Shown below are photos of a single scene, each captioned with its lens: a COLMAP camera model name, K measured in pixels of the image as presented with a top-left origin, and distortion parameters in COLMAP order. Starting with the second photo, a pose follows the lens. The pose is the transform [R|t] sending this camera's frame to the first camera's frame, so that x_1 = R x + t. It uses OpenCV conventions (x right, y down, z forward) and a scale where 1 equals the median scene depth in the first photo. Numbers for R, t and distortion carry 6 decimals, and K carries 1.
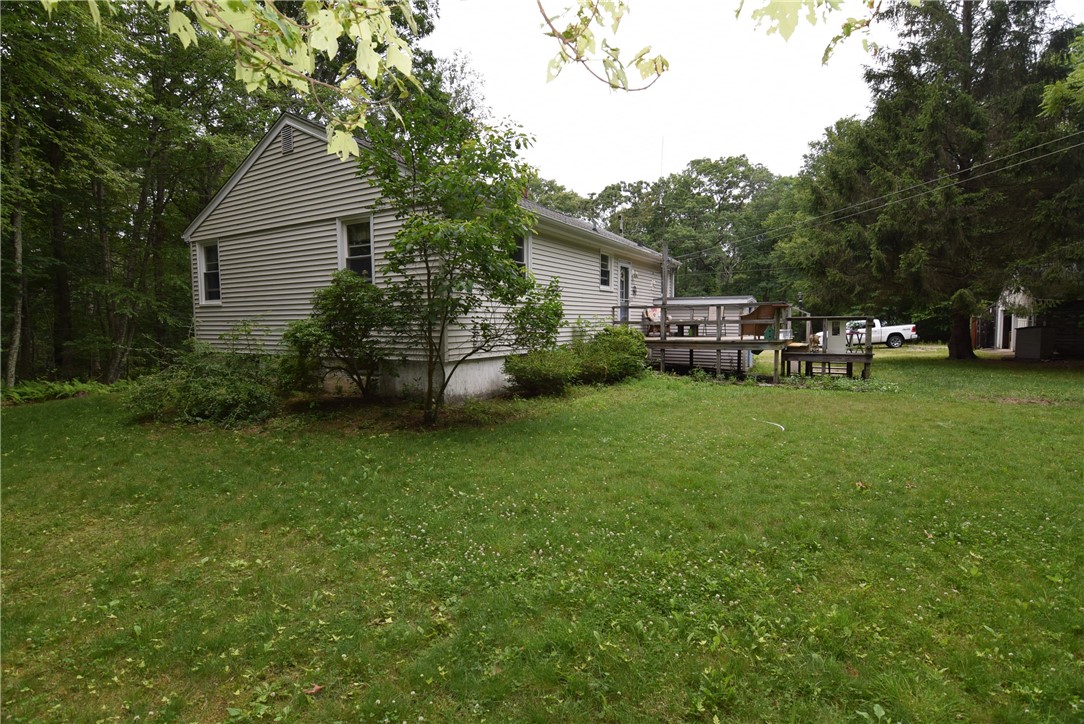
lens RADIAL K [[520.5, 0, 541.0], [0, 520.5, 357.7], [0, 0, 1]] dist [-0.005859, -0.000639]
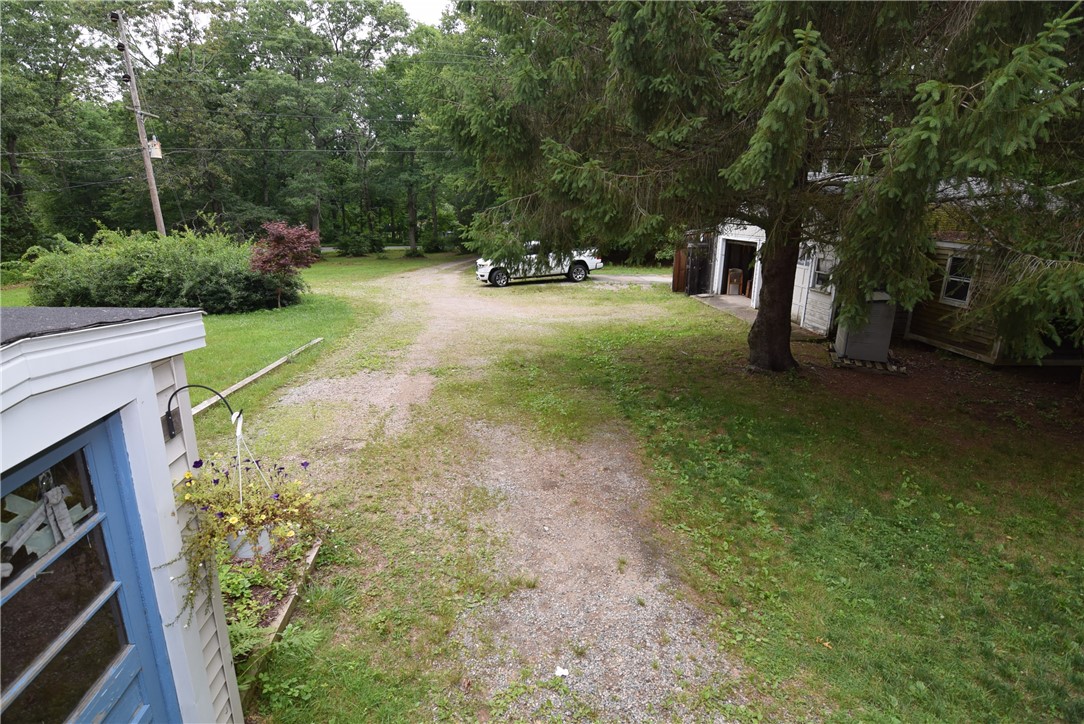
lens RADIAL K [[539.1, 0, 540.4], [0, 539.1, 361.3], [0, 0, 1]] dist [-0.009842, -0.005127]
pose [[0.813047, -0.129921, 0.567517, 0.123059], [0.014844, 0.979092, 0.202877, -0.038124], [-0.582009, -0.156525, 0.797976, 0.254209]]
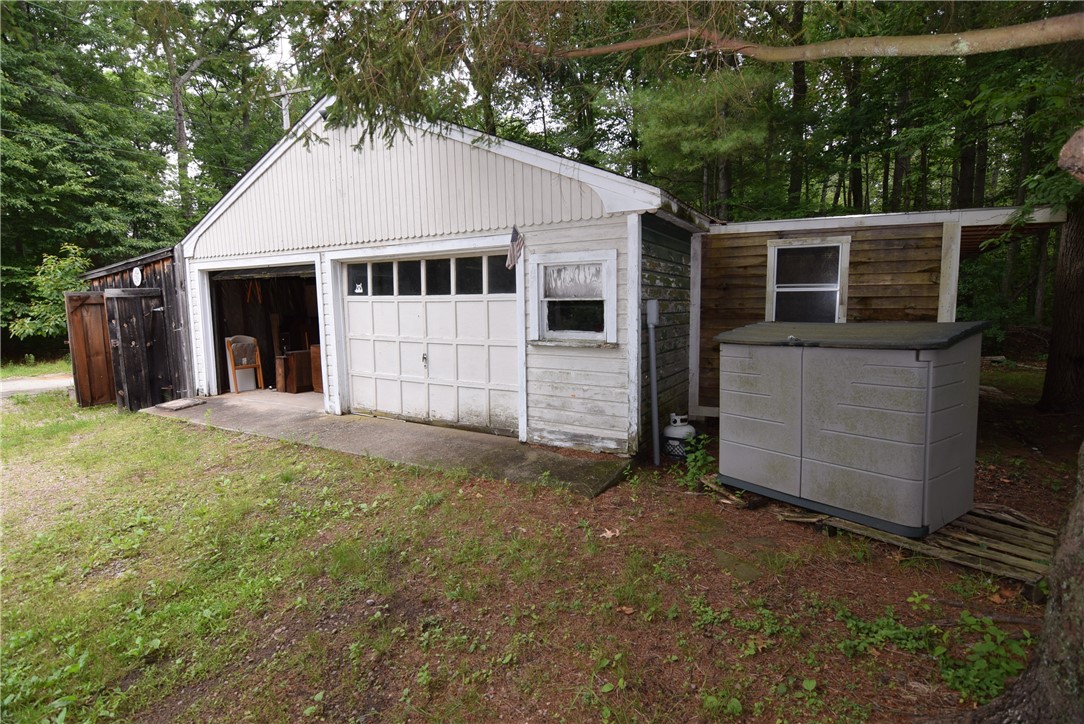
lens RADIAL K [[520.5, 0, 543.6], [0, 520.5, 359.1], [0, 0, 1]] dist [-0.005859, -0.000639]
pose [[-0.038877, -0.095703, 0.994650, 0.264295], [0.079144, 0.991981, 0.098540, -0.026014], [-0.996105, 0.082552, -0.030991, 0.377636]]
